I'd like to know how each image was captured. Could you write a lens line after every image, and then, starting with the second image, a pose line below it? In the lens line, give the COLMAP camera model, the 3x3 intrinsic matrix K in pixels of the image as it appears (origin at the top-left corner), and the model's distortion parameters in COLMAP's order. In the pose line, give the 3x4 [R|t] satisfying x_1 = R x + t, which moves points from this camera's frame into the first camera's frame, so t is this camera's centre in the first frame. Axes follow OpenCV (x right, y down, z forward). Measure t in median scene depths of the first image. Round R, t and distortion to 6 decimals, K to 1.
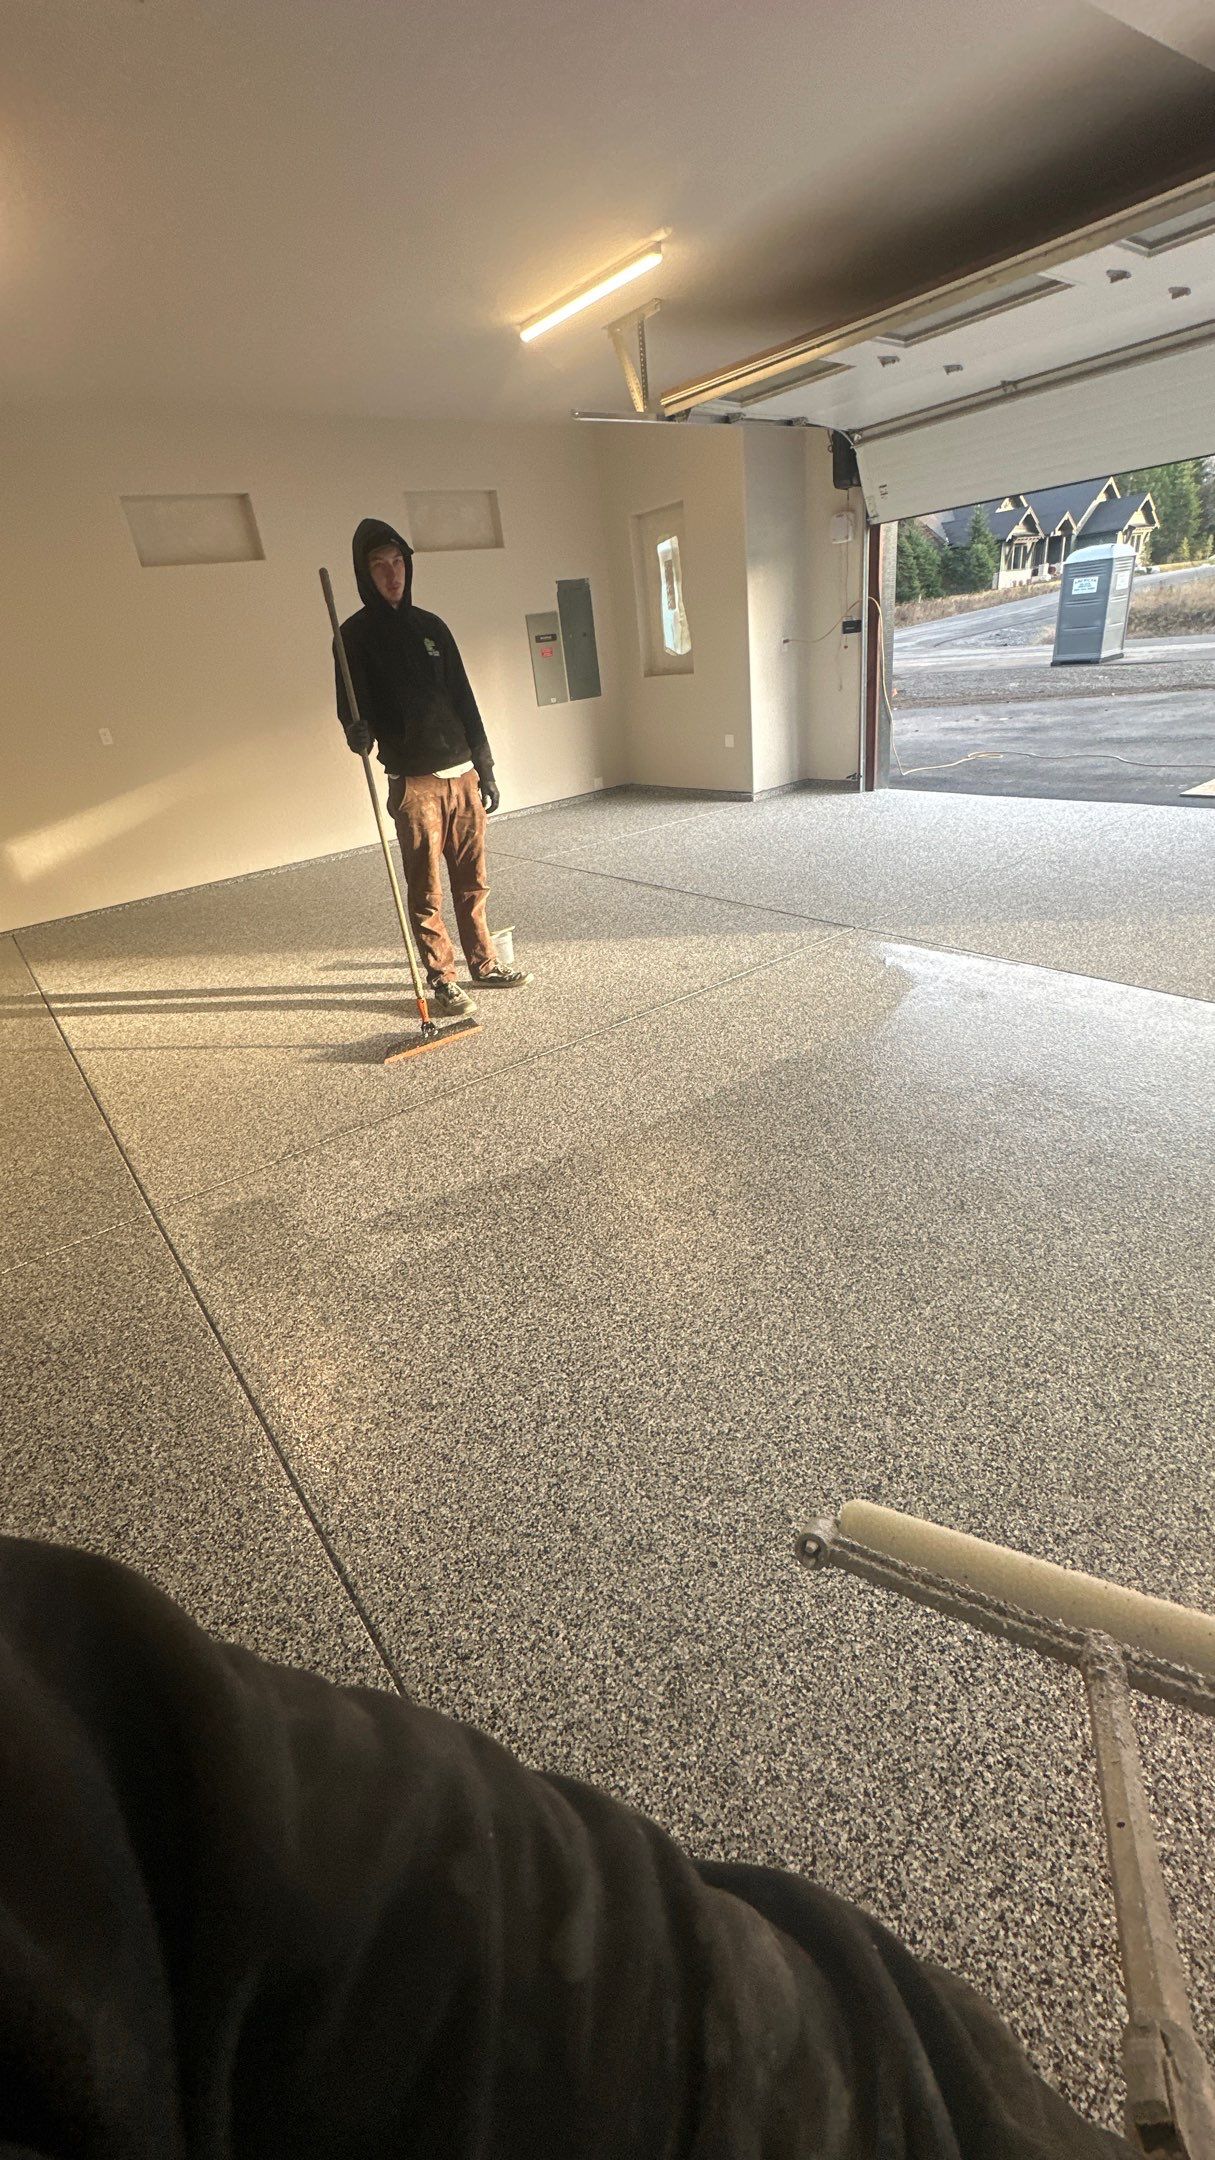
lens RADIAL K [[858.1, 0, 609.3], [0, 858.1, 1080.1], [0, 0, 1]] dist [-0.002070, 0.000651]
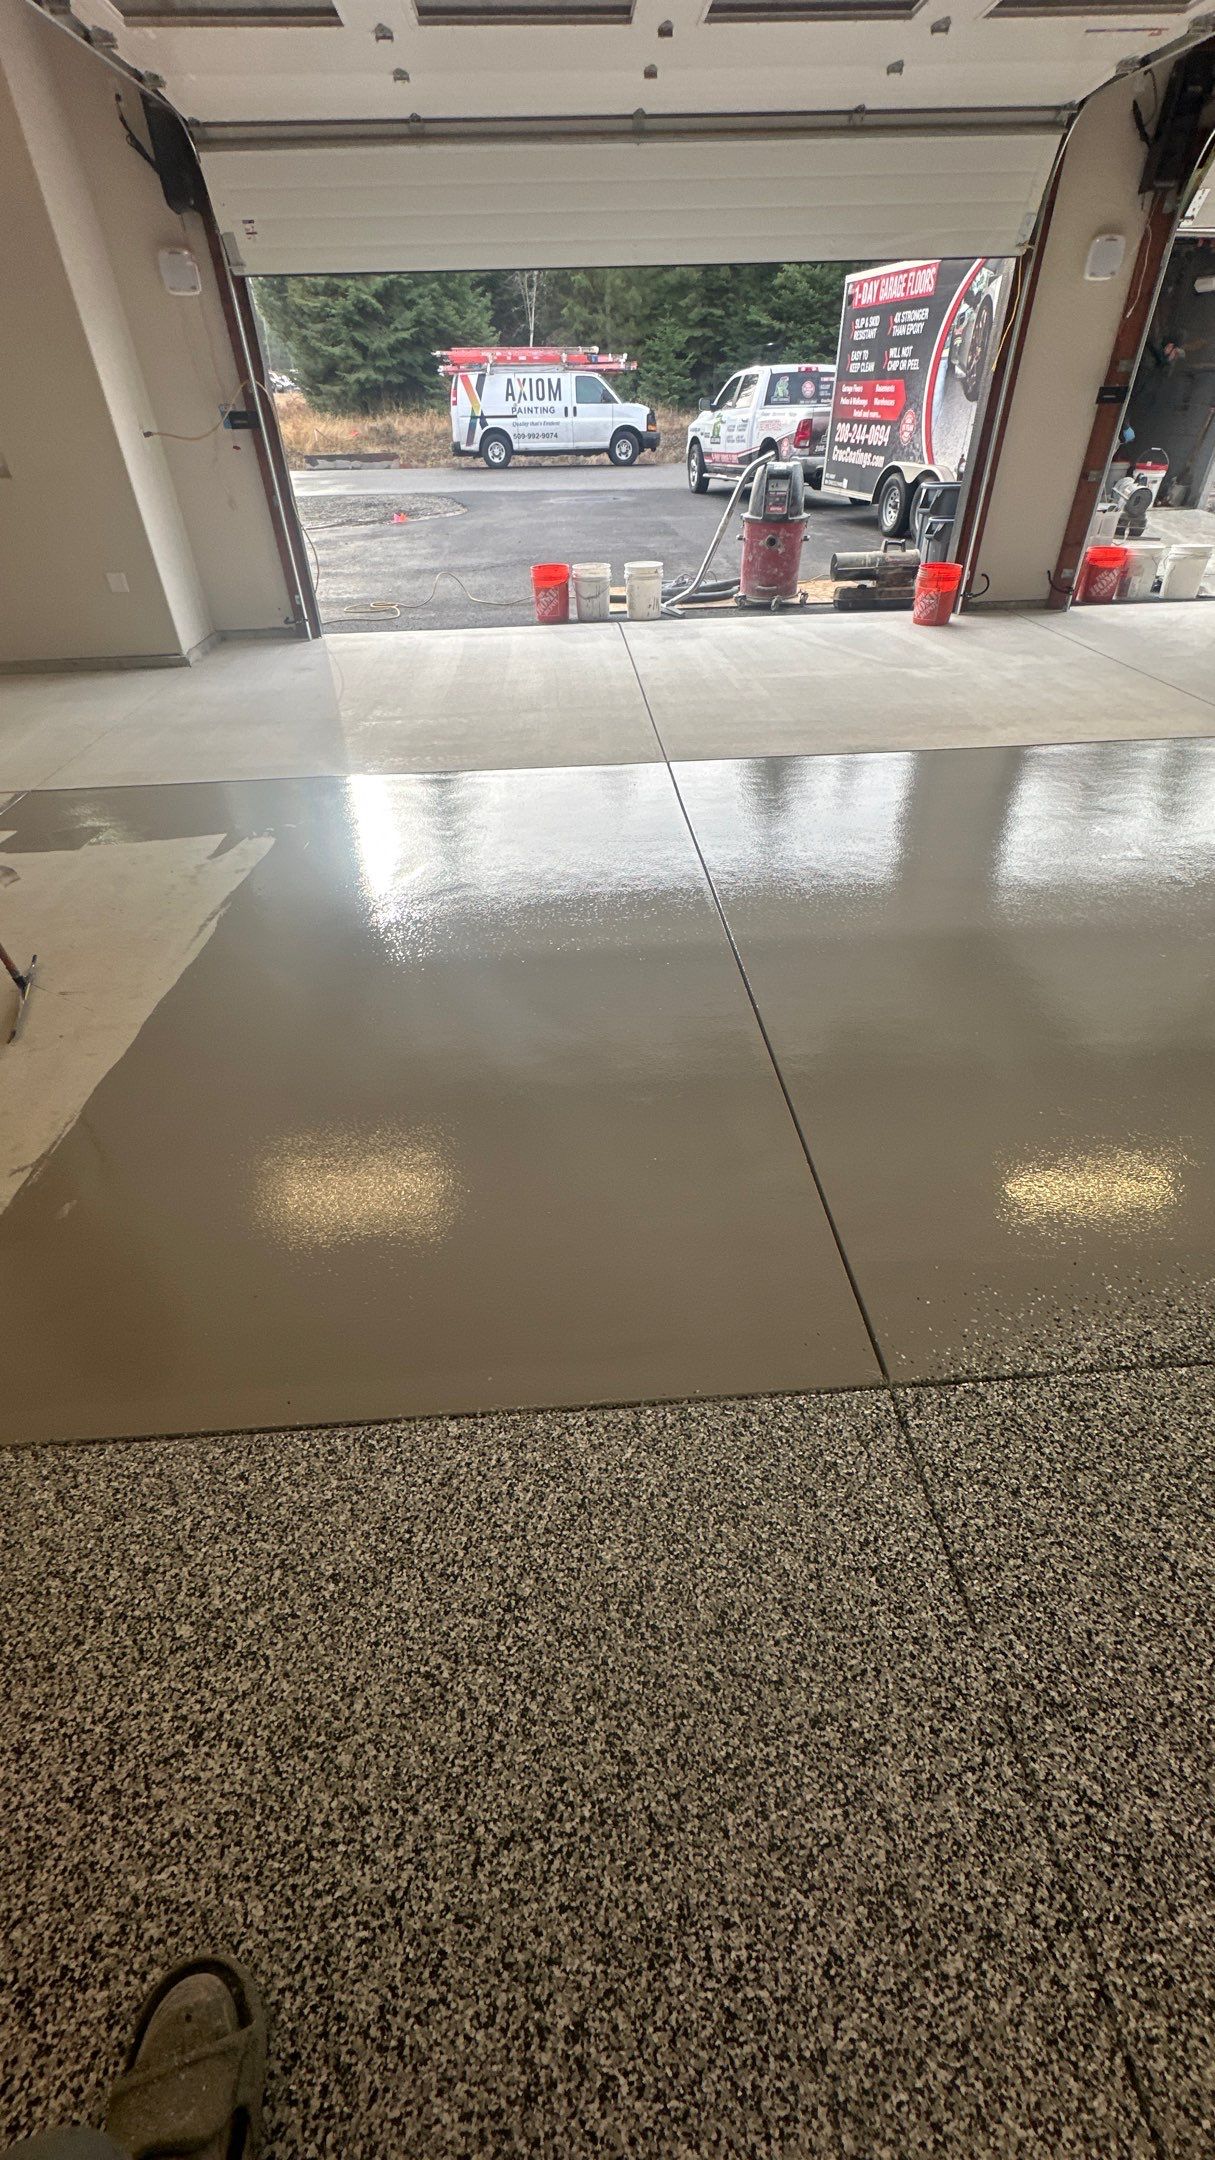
lens RADIAL K [[858.1, 0, 609.3], [0, 858.1, 1080.1], [0, 0, 1]] dist [-0.002070, 0.000651]
pose [[0.557756, -0.443946, 0.701299, -0.572111], [0.344115, 0.892580, 0.291353, -0.159382], [-0.755310, 0.078824, 0.650610, 0.447873]]
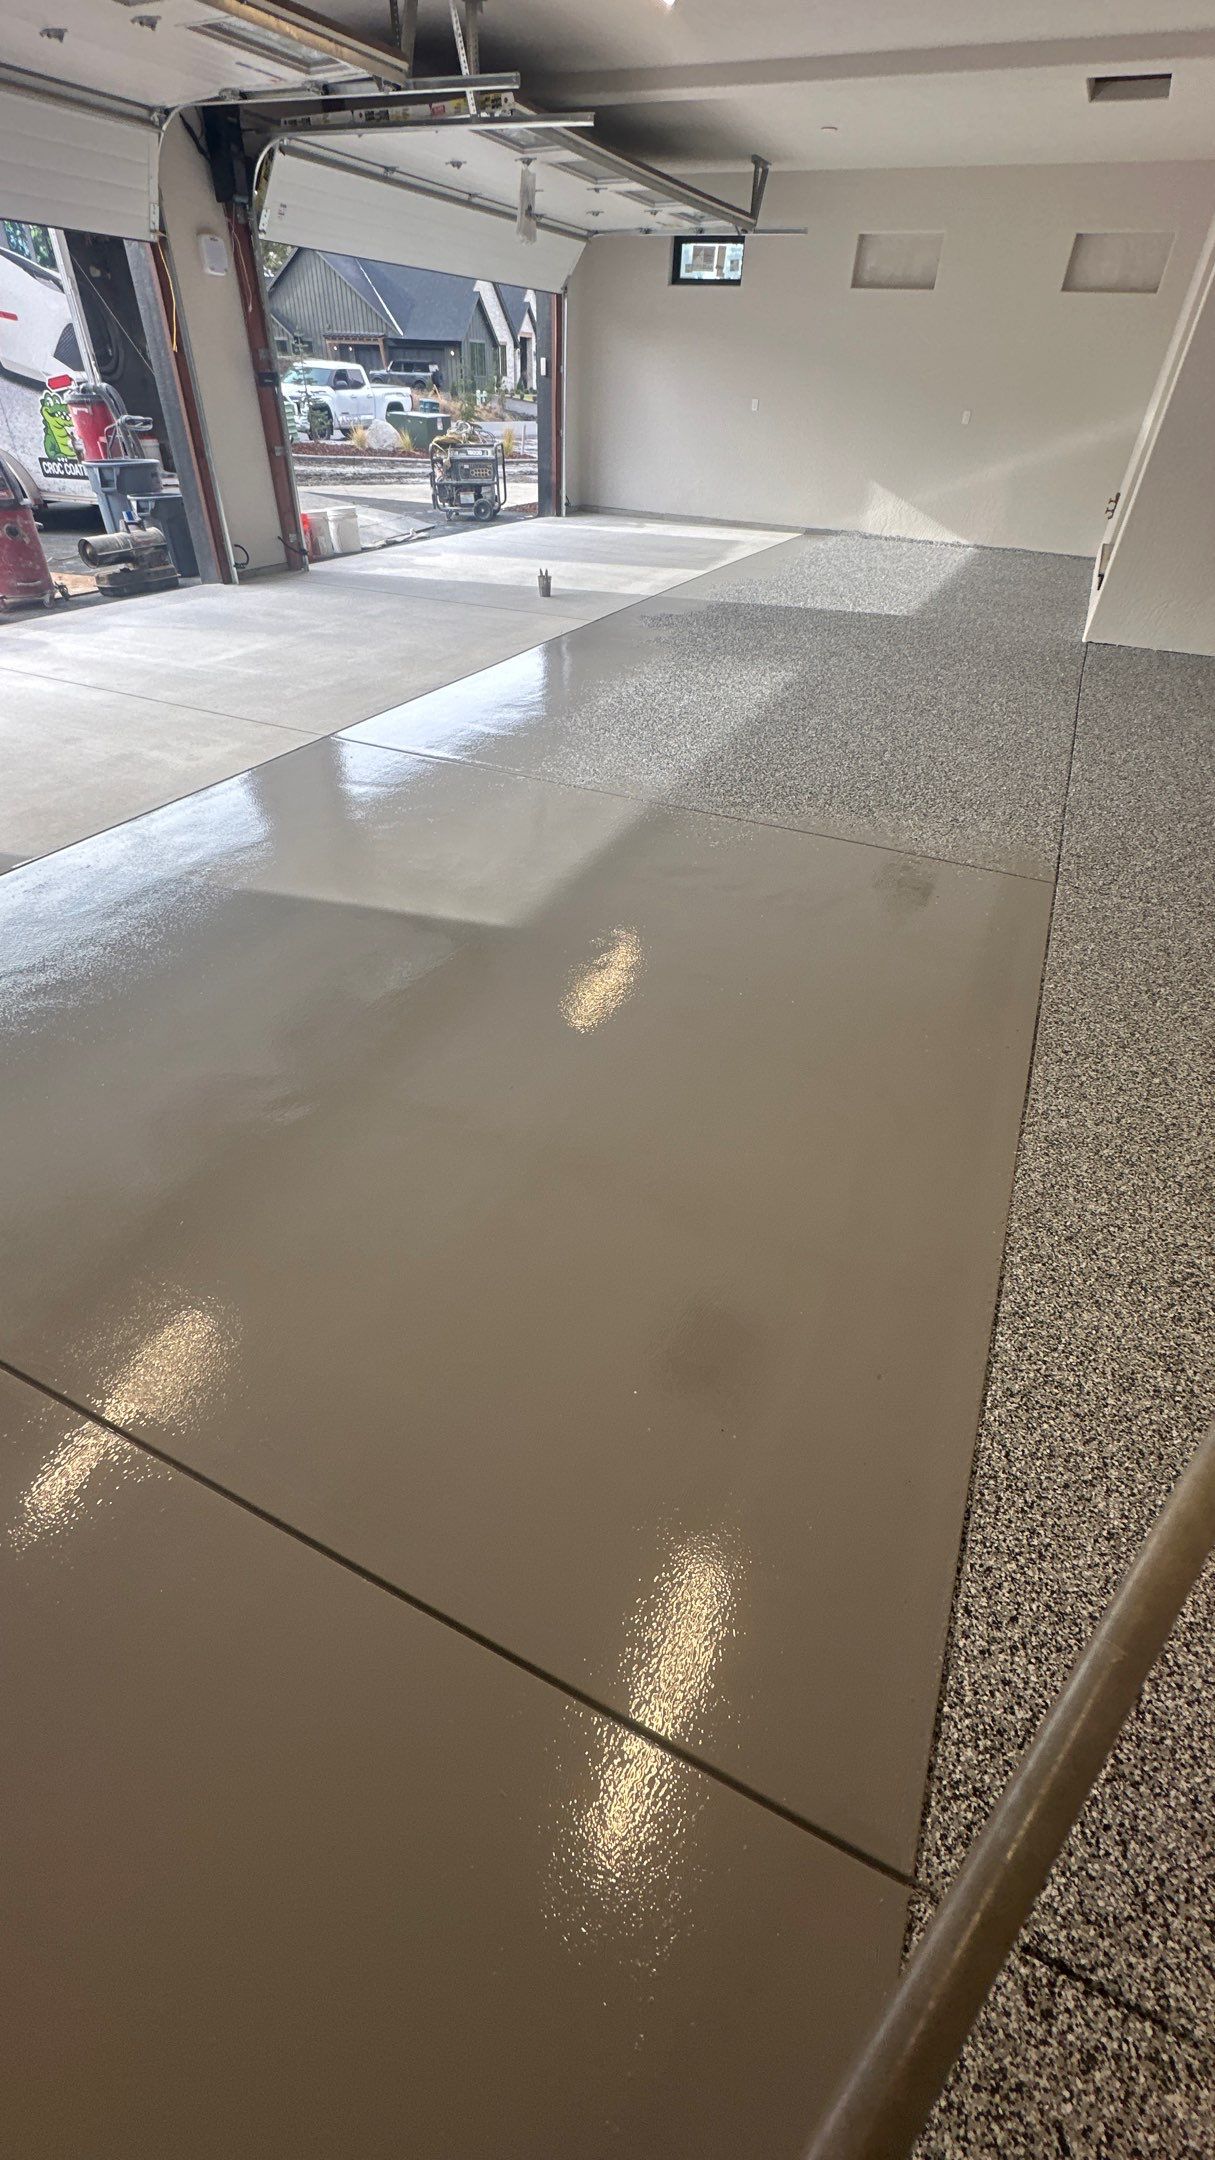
lens RADIAL K [[856.7, 0, 608.8], [0, 856.7, 1083.8], [0, 0, 1]] dist [-0.003097, 0.000069]
pose [[-0.459370, -0.493199, 0.738738, -0.764588], [0.418718, 0.613240, 0.669785, -0.448303], [-0.783361, 0.617002, -0.075193, 1.054613]]
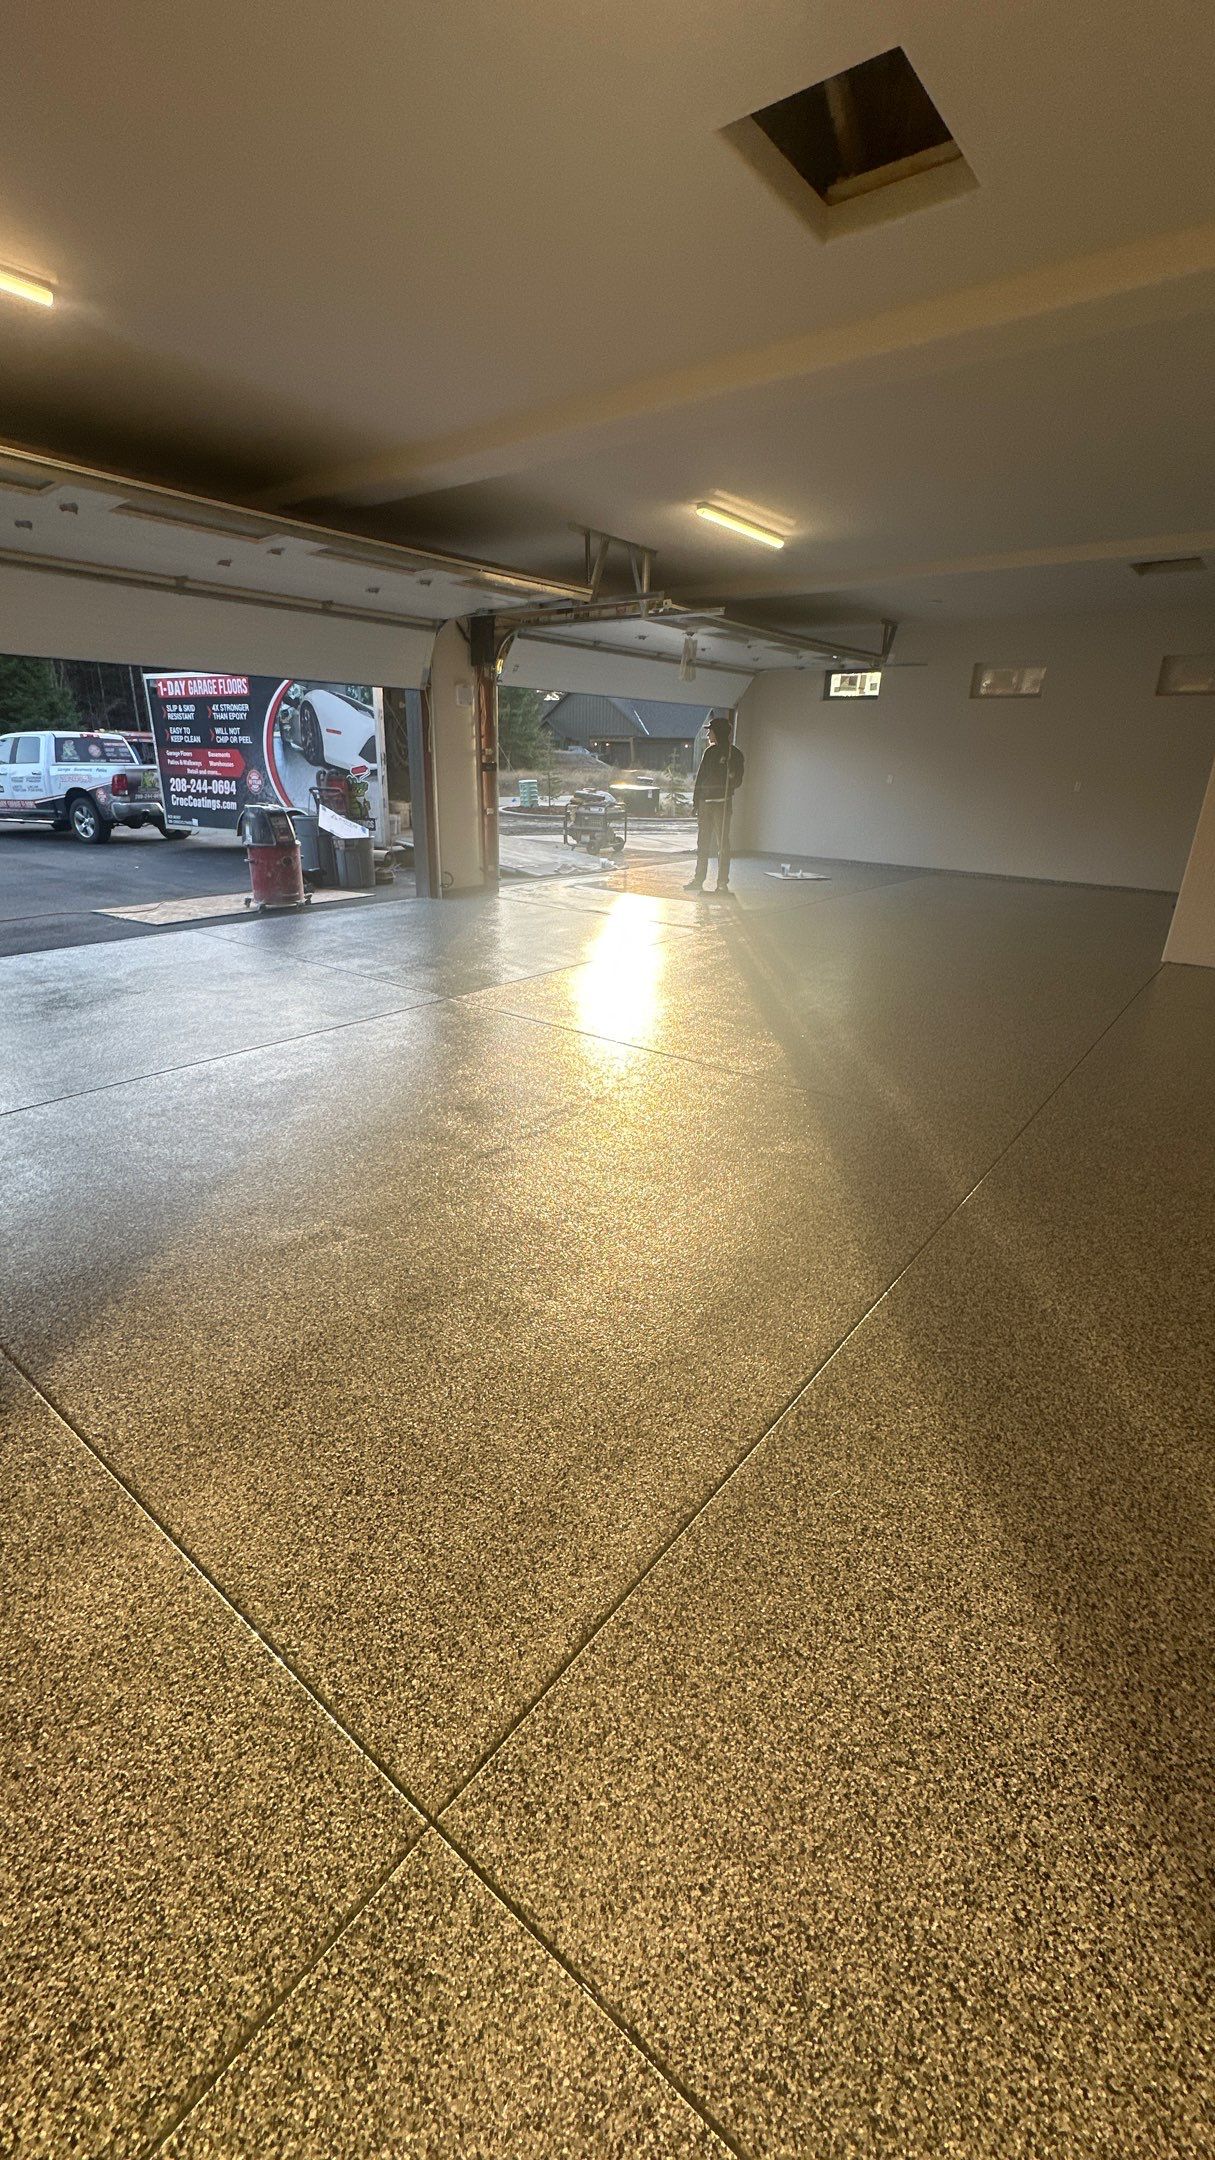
lens RADIAL K [[858.1, 0, 609.3], [0, 858.1, 1080.1], [0, 0, 1]] dist [-0.002070, 0.000651]
pose [[-0.243697, -0.246145, 0.938096, -0.956128], [0.447960, 0.829332, 0.333977, -0.385837], [-0.860200, 0.501619, -0.091843, 0.962364]]
